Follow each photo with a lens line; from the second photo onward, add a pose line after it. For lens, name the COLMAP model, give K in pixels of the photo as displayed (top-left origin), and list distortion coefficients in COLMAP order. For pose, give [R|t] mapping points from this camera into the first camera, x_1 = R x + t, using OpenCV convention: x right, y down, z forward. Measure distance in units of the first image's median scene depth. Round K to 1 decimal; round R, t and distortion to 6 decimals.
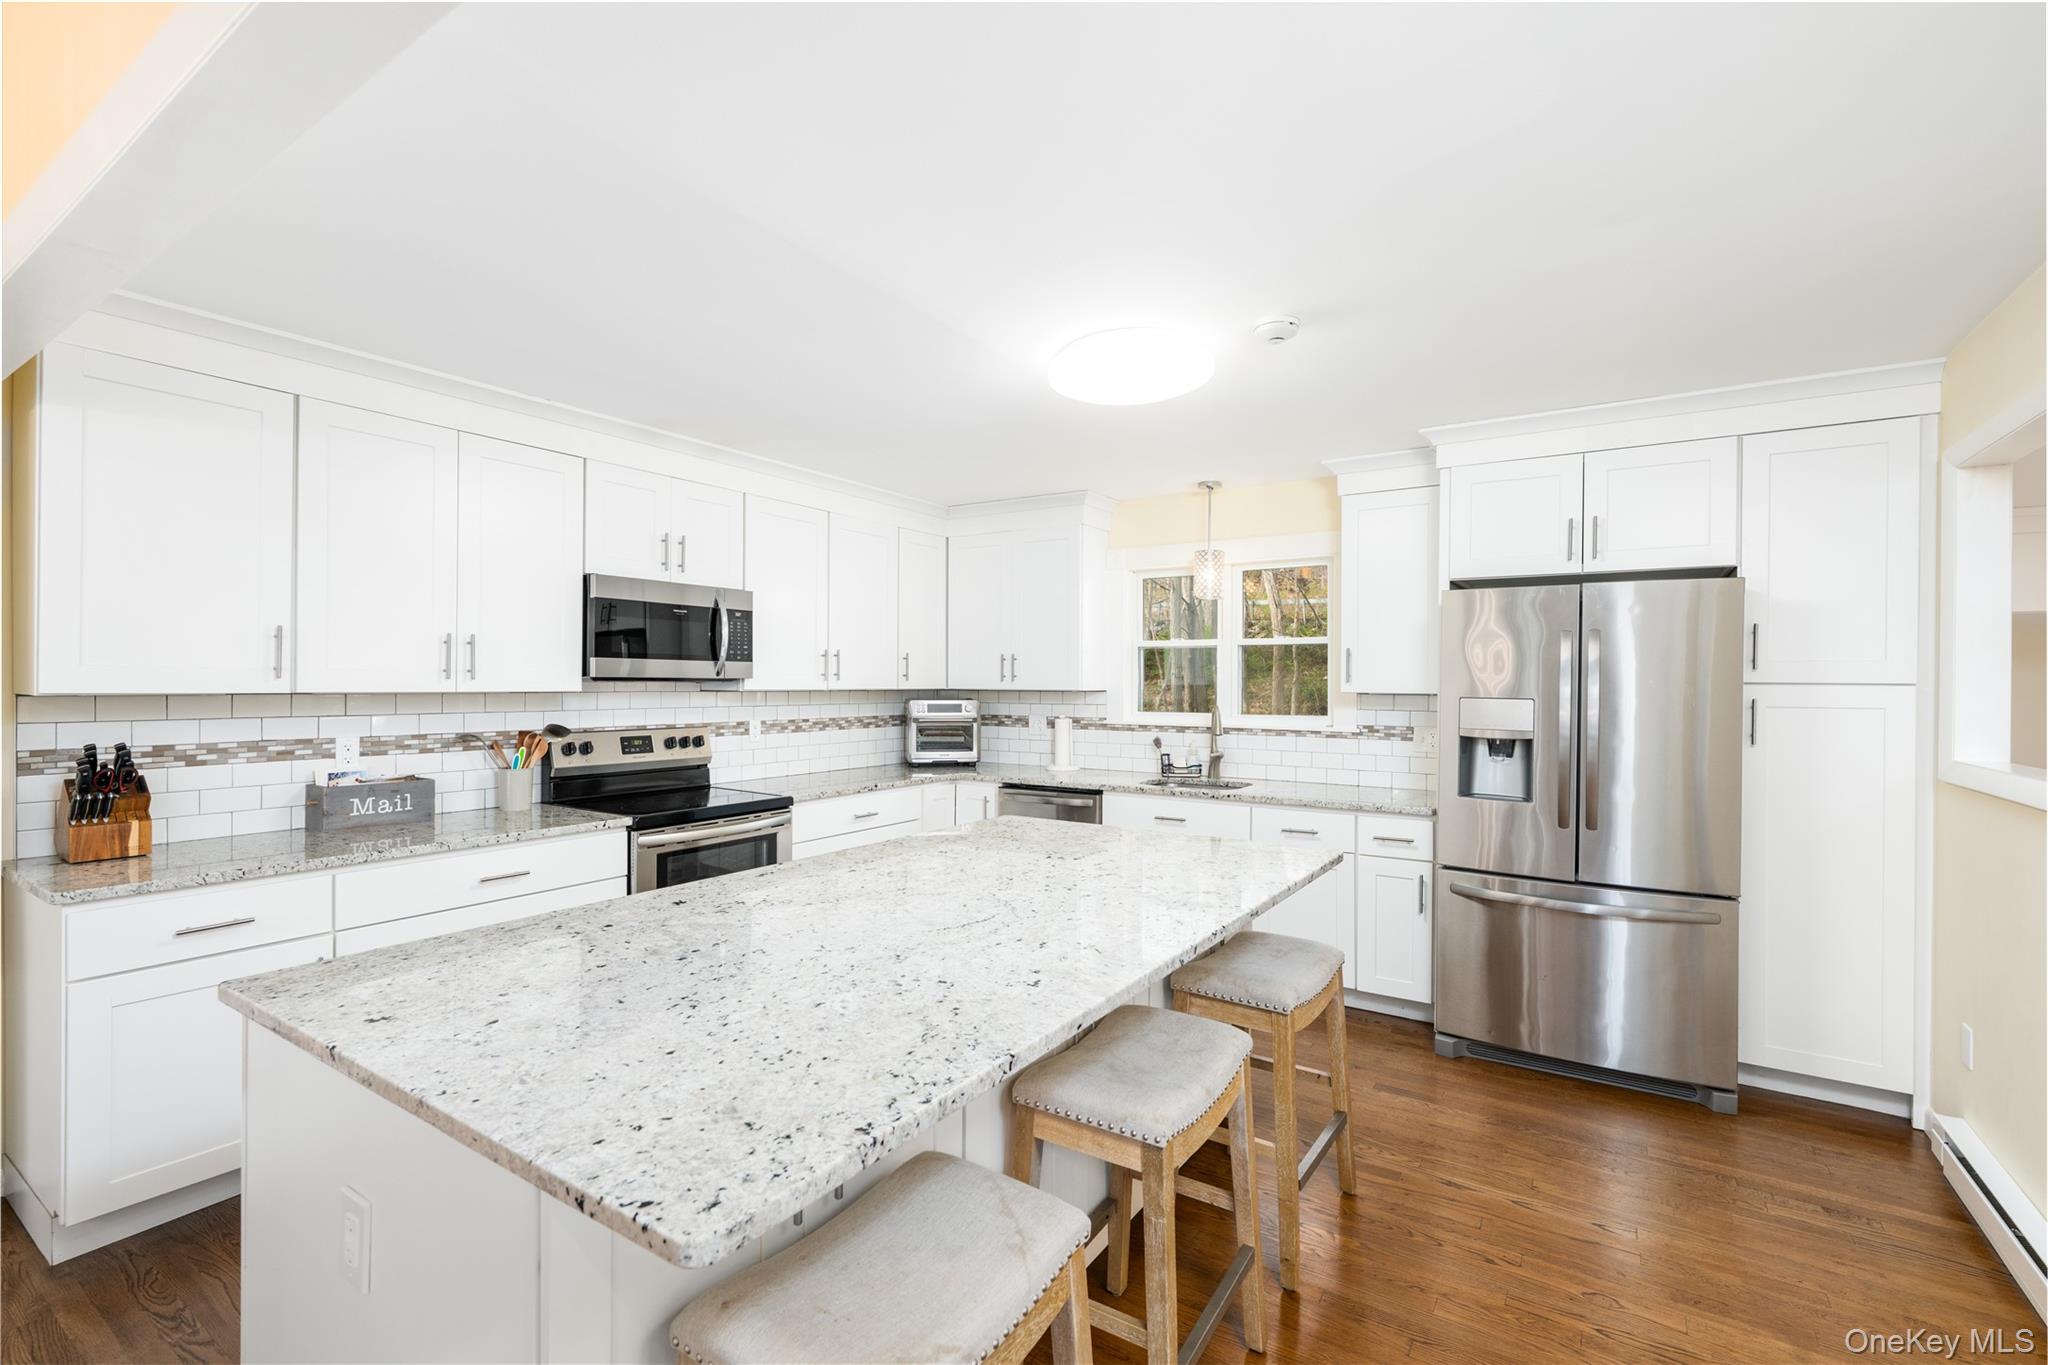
lens RADIAL K [[907.8, 0, 1023.7], [0, 907.8, 688.7], [0, 0, 1]] dist [-0.001154, -0.000088]
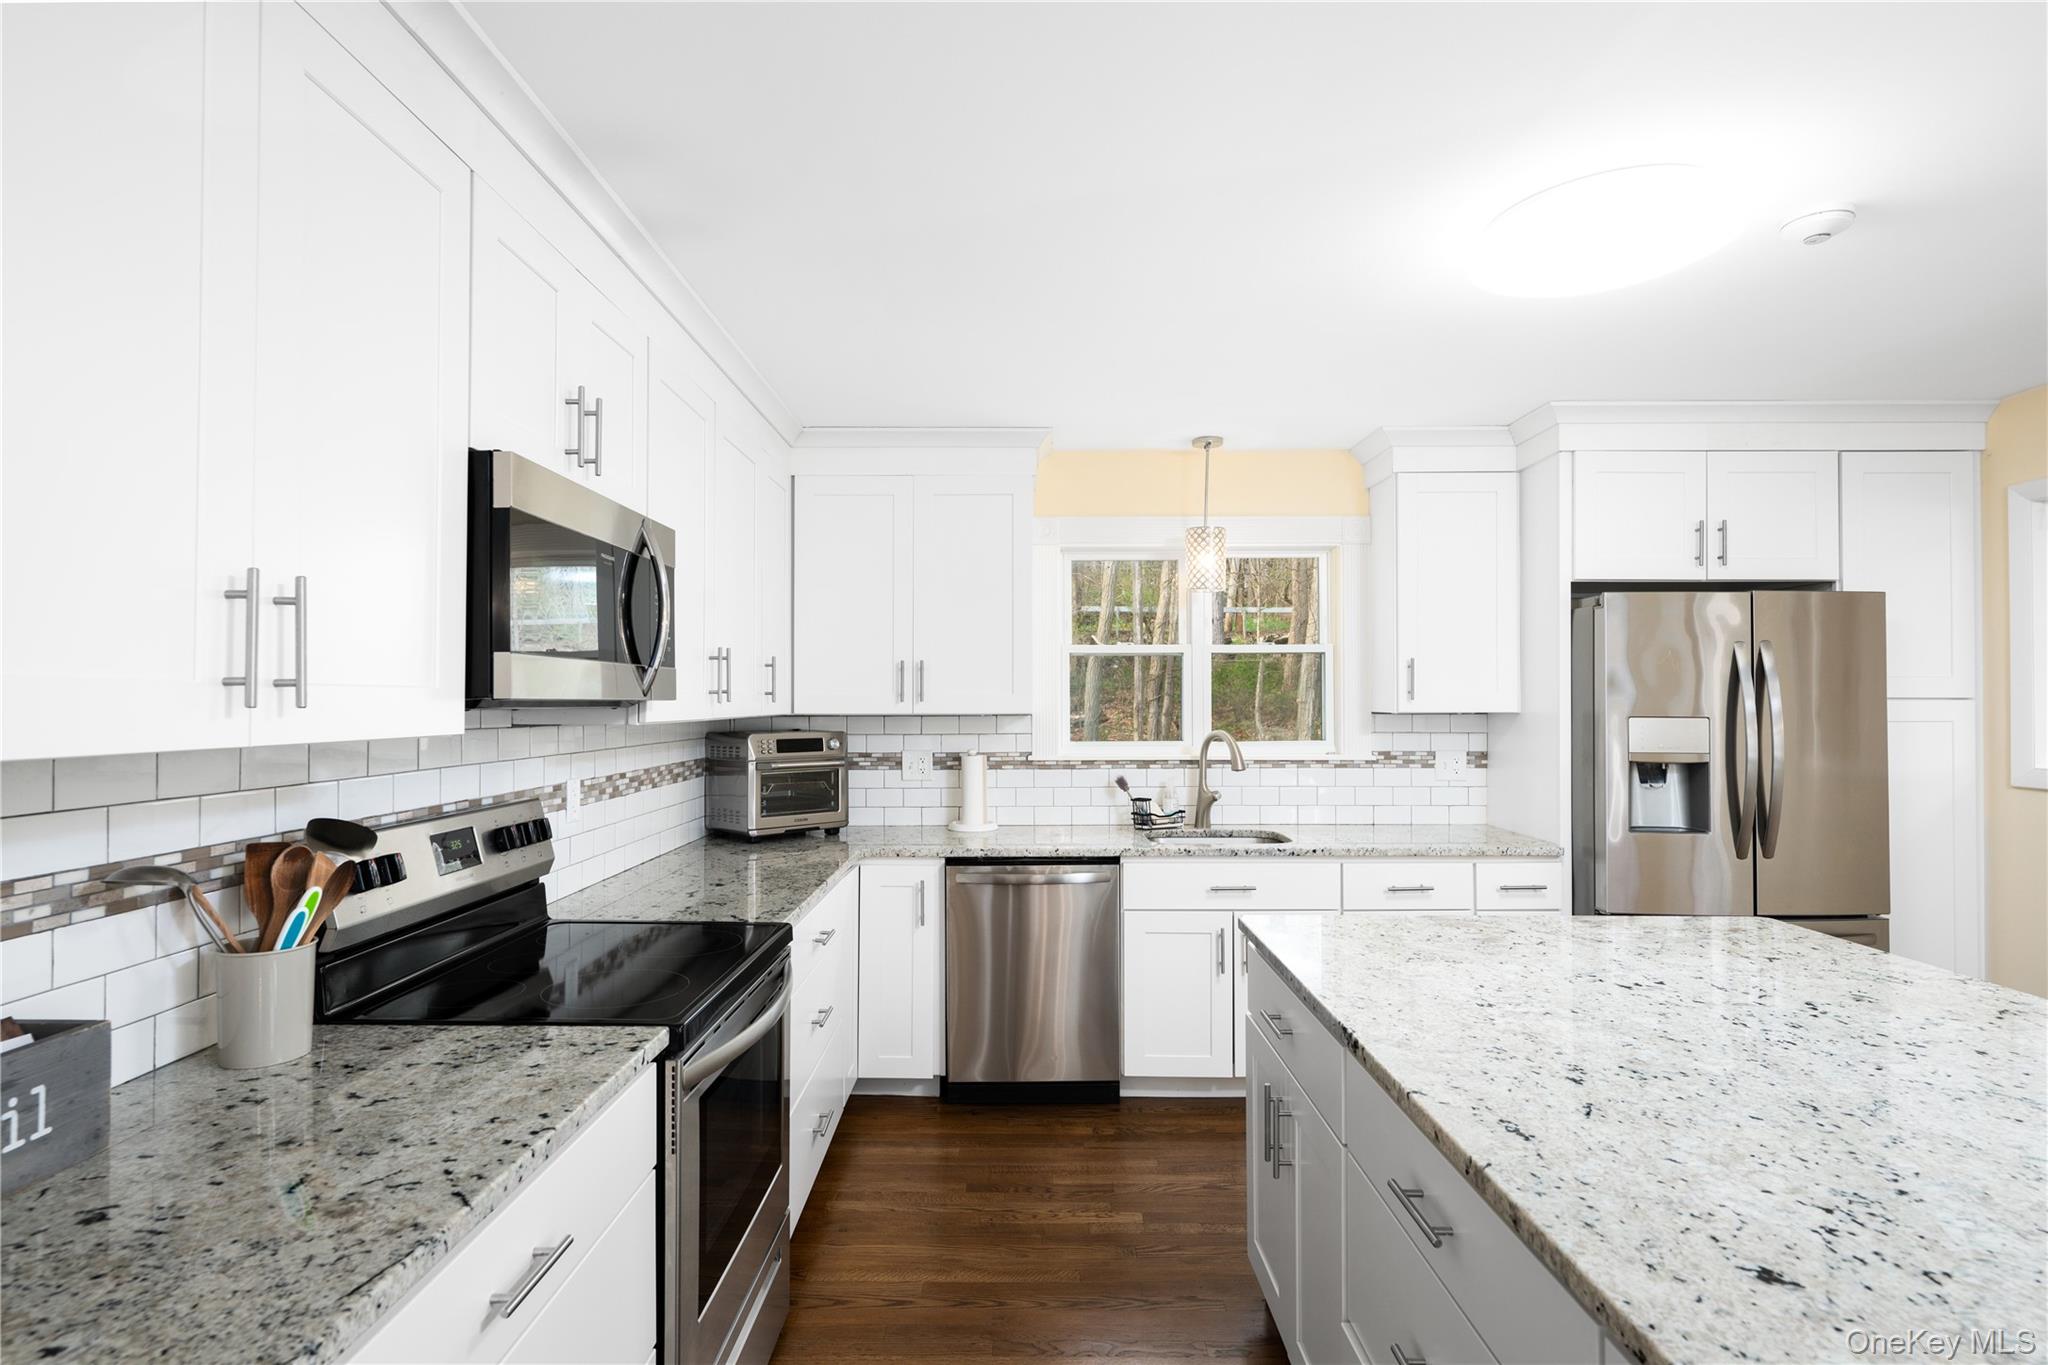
lens RADIAL K [[1047.7, 0, 1027.8], [0, 1047.7, 679.1], [0, 0, 1]] dist [0.000663, 0.000920]
pose [[0.839694, 0.003694, 0.543047, -0.439337], [0.010674, 0.999671, -0.023305, -0.007225], [-0.542954, 0.025366, 0.839379, 0.382780]]
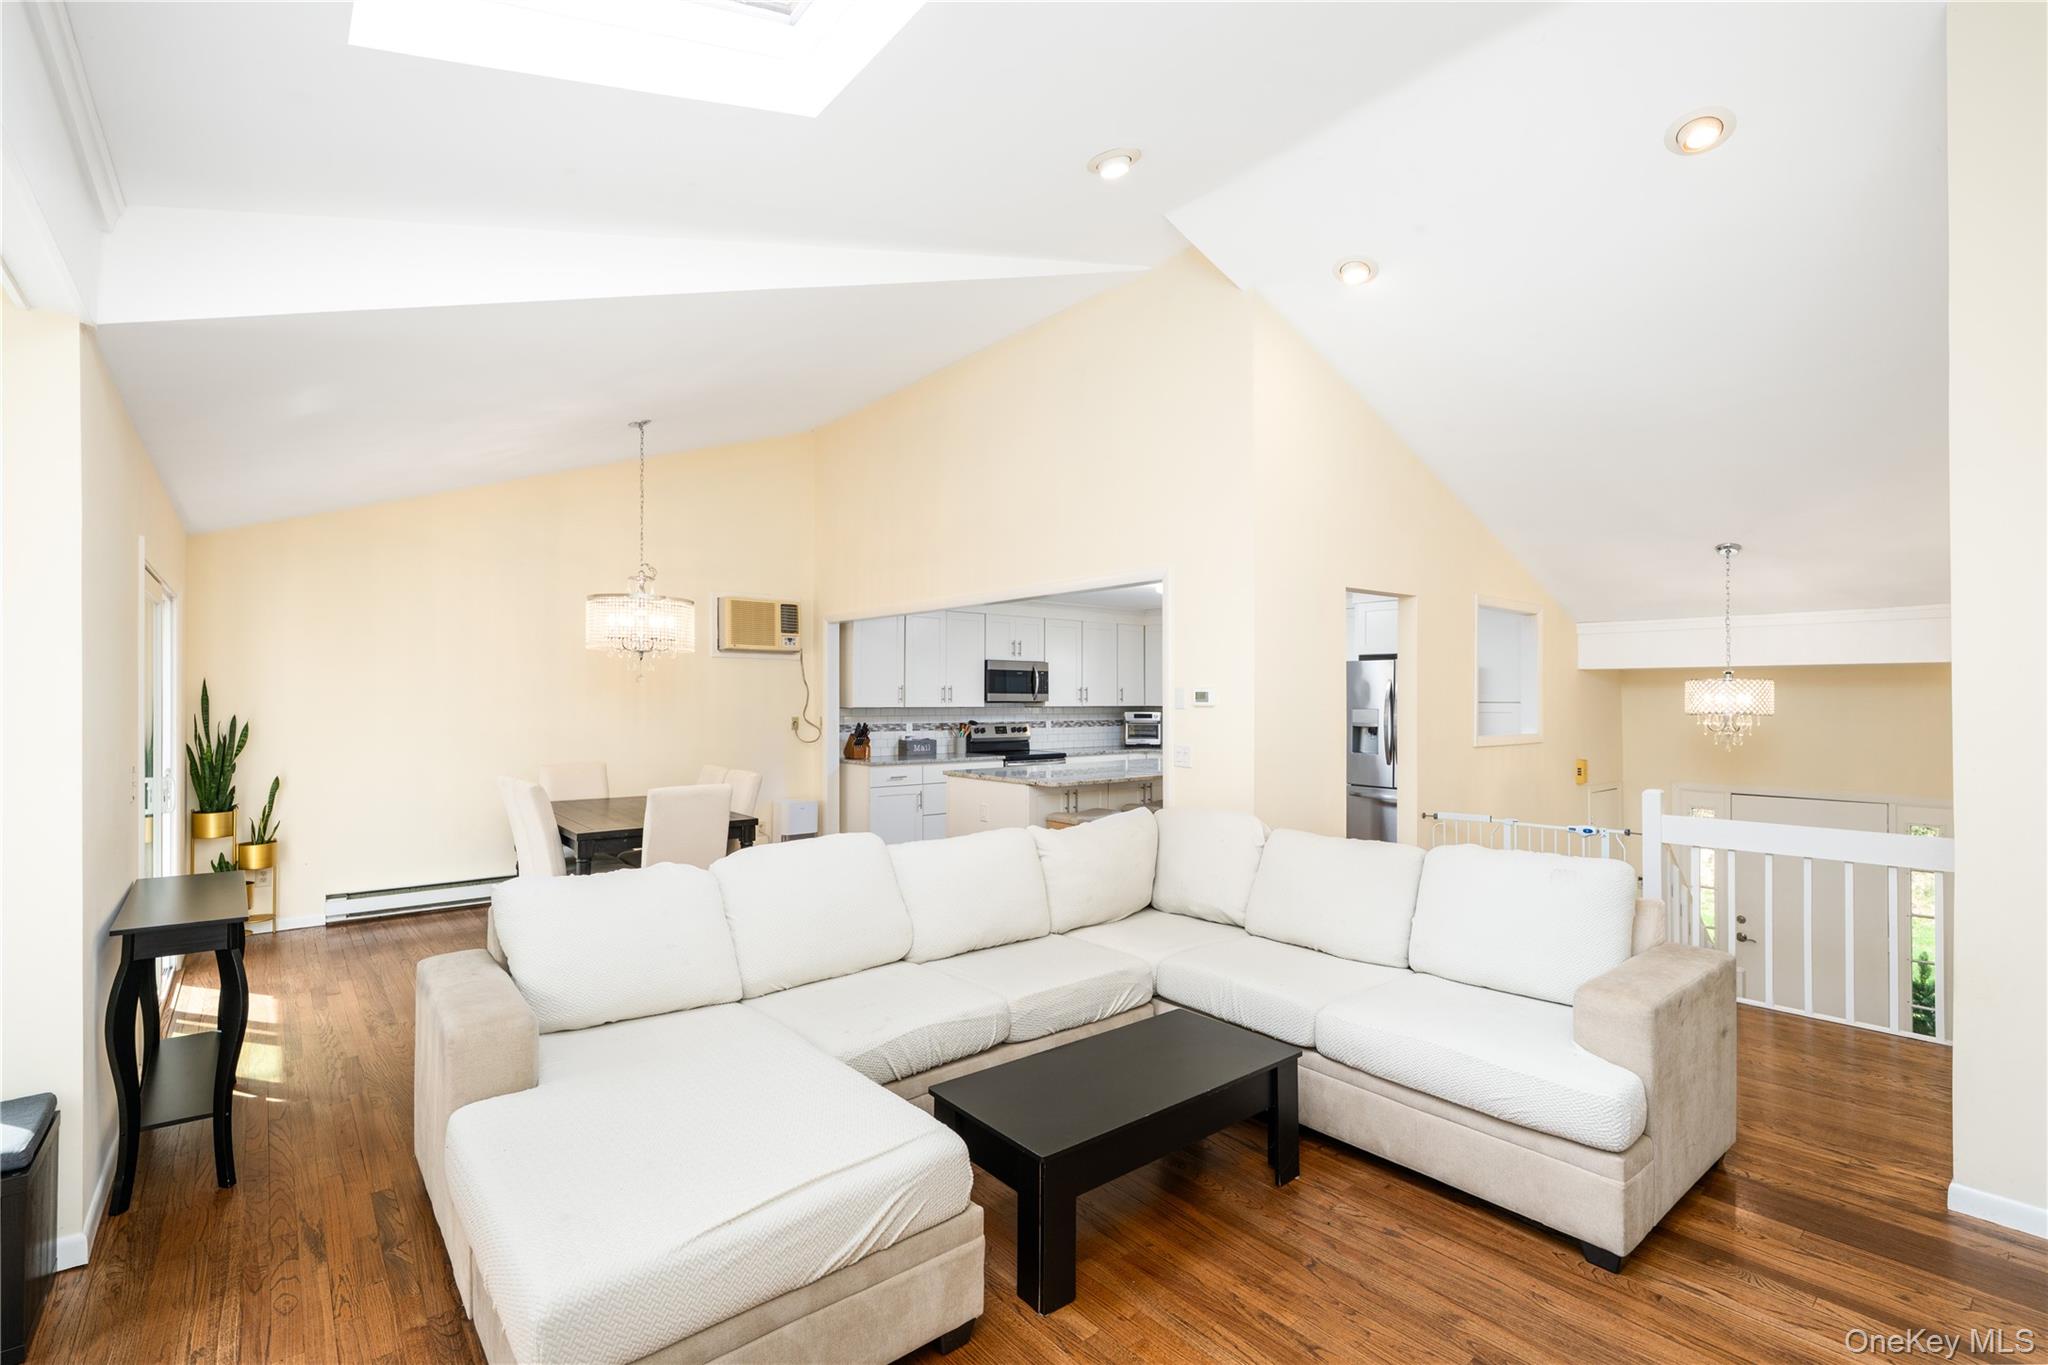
lens RADIAL K [[907.8, 0, 1023.3], [0, 907.8, 696.1], [0, 0, 1]] dist [-0.001154, -0.000088]
pose [[0.957097, -0.005153, -0.289721, 0.285117], [0.001562, 0.999919, -0.012627, 0.003678], [0.289762, 0.011633, 0.957028, -1.136918]]
